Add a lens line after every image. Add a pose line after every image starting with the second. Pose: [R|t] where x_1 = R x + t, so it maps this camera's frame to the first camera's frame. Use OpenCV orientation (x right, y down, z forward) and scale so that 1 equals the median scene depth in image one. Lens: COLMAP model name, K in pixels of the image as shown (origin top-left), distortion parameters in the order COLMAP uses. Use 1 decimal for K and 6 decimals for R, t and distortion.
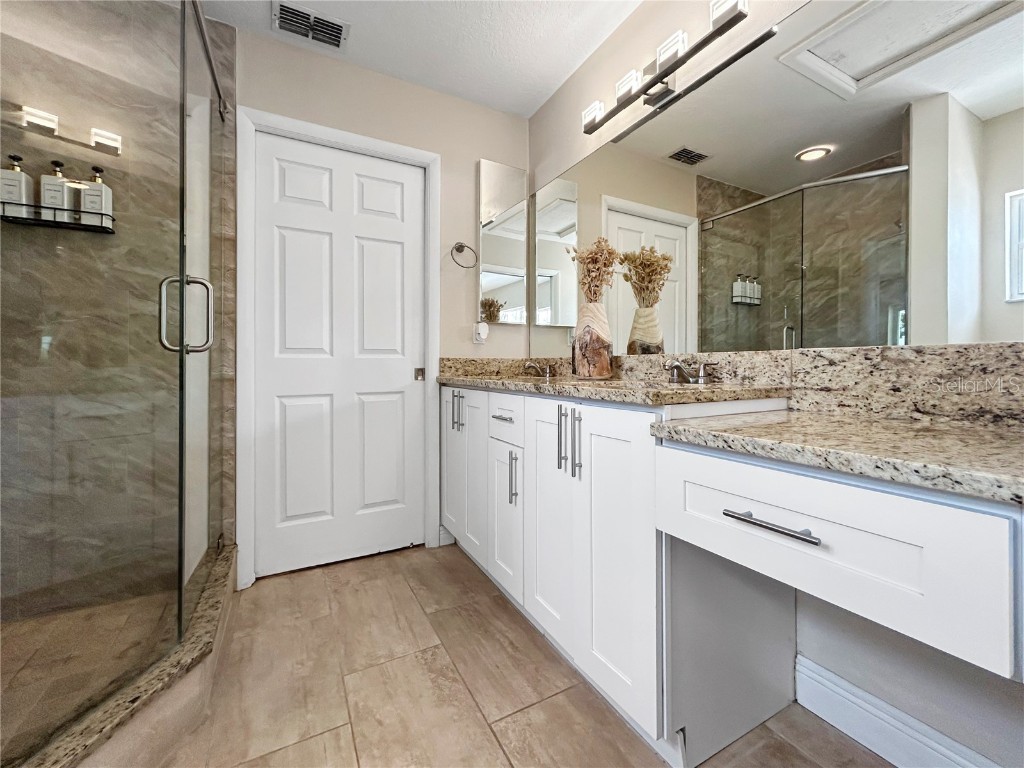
lens RADIAL K [[428.5, 0, 515.3], [0, 428.5, 363.4], [0, 0, 1]] dist [-0.001411, 0.000070]
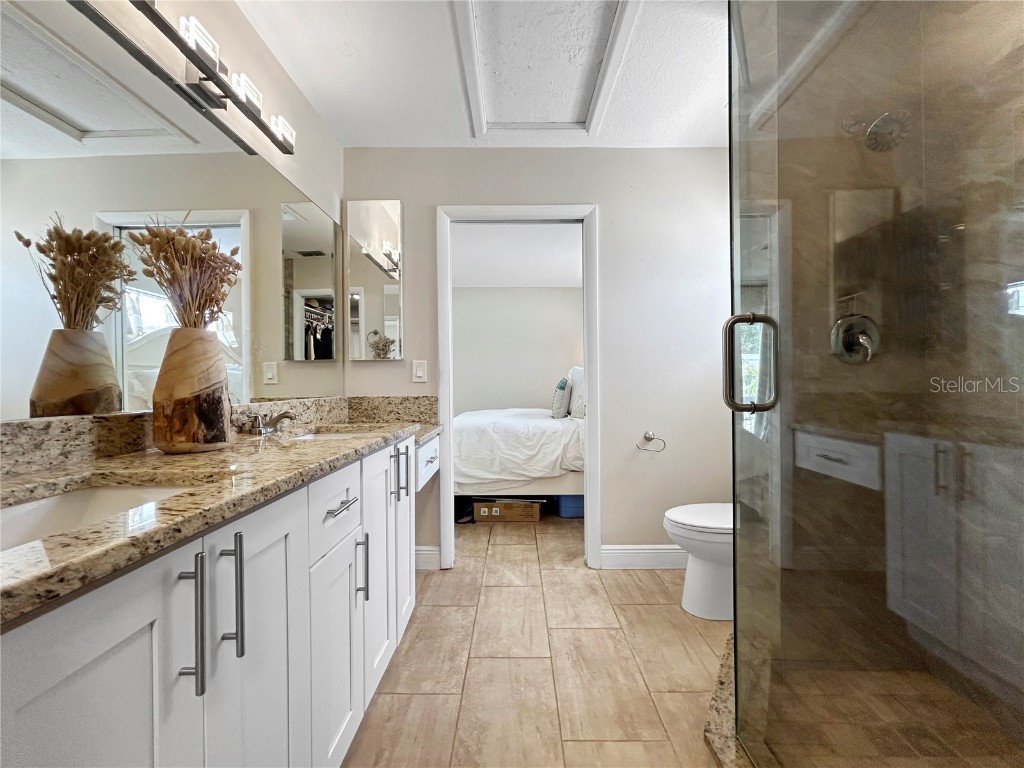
lens RADIAL K [[428.5, 0, 510.6], [0, 428.5, 385.9], [0, 0, 1]] dist [-0.001411, 0.000070]
pose [[-0.875112, 0.005734, 0.483886, -0.763095], [0.006626, 0.999978, 0.000133, -0.077112], [-0.483875, 0.003322, -0.875131, 1.914667]]
